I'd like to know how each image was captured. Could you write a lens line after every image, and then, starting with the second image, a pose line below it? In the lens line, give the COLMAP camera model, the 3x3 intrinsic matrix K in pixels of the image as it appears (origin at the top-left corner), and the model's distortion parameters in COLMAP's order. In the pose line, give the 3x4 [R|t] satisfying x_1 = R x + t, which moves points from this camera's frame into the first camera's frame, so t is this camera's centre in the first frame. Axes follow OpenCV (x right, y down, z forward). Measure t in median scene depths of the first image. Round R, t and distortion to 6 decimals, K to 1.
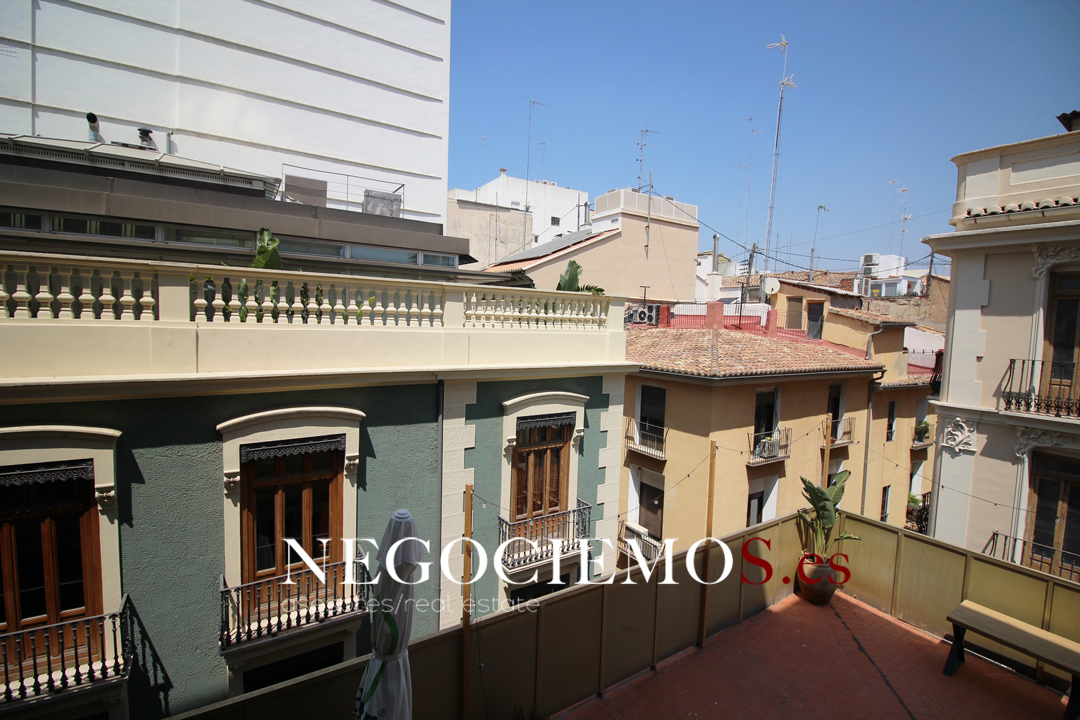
lens RADIAL K [[506.2, 0, 550.7], [0, 506.2, 351.4], [0, 0, 1]] dist [0.001129, -0.013530]
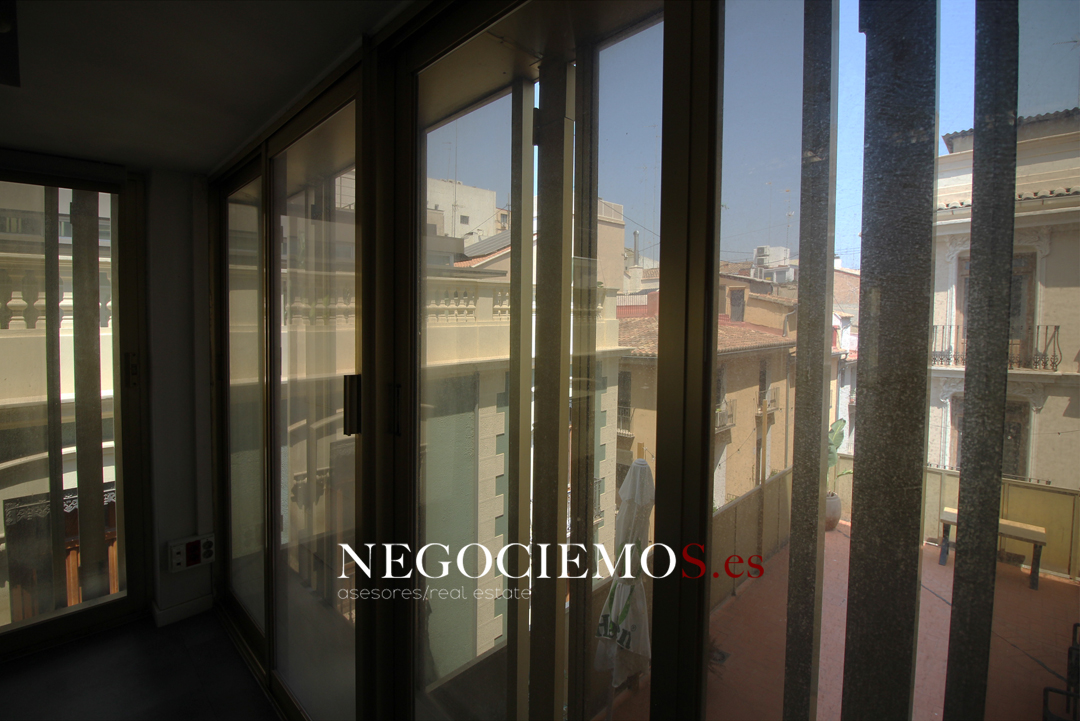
lens RADIAL K [[503.2, 0, 548.3], [0, 503.2, 332.4], [0, 0, 1]] dist [0.001945, 0.000187]
pose [[0.979495, -0.049640, 0.195256, -0.137160], [0.055421, 0.998168, -0.024255, 0.004601], [-0.193694, 0.034579, 0.980452, -0.033427]]
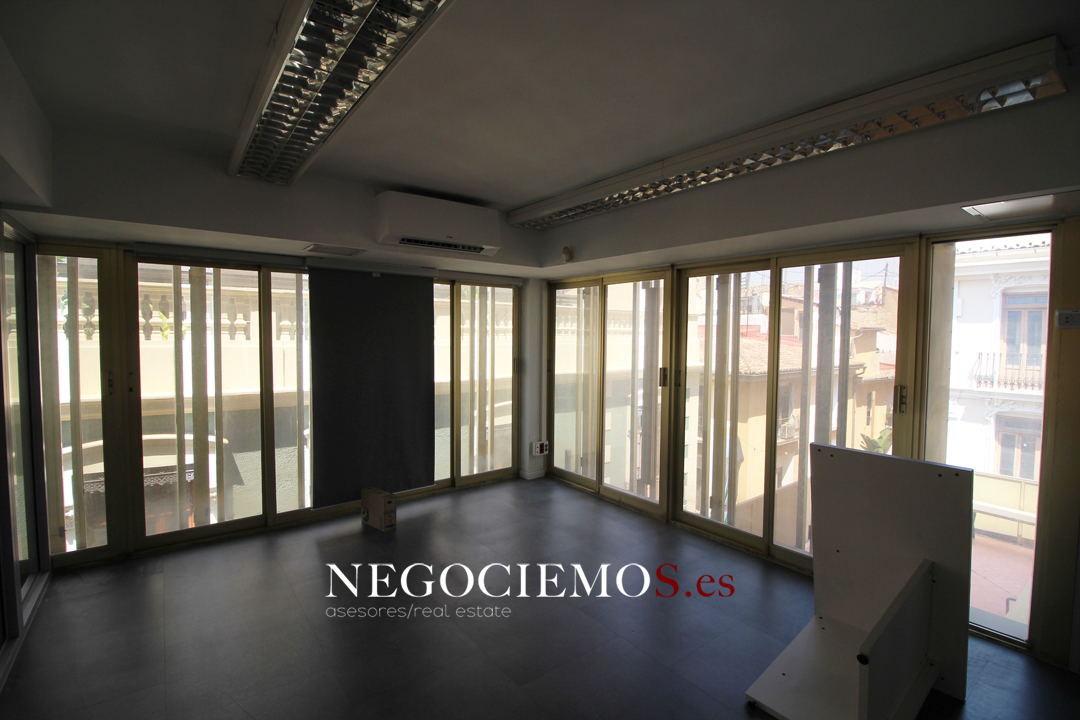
lens RADIAL K [[506.2, 0, 550.7], [0, 506.2, 351.4], [0, 0, 1]] dist [0.001129, -0.013530]
pose [[0.995790, -0.025549, 0.088026, -0.217533], [0.027446, 0.999415, -0.020410, 0.003755], [-0.087453, 0.022740, 0.995909, -0.167417]]
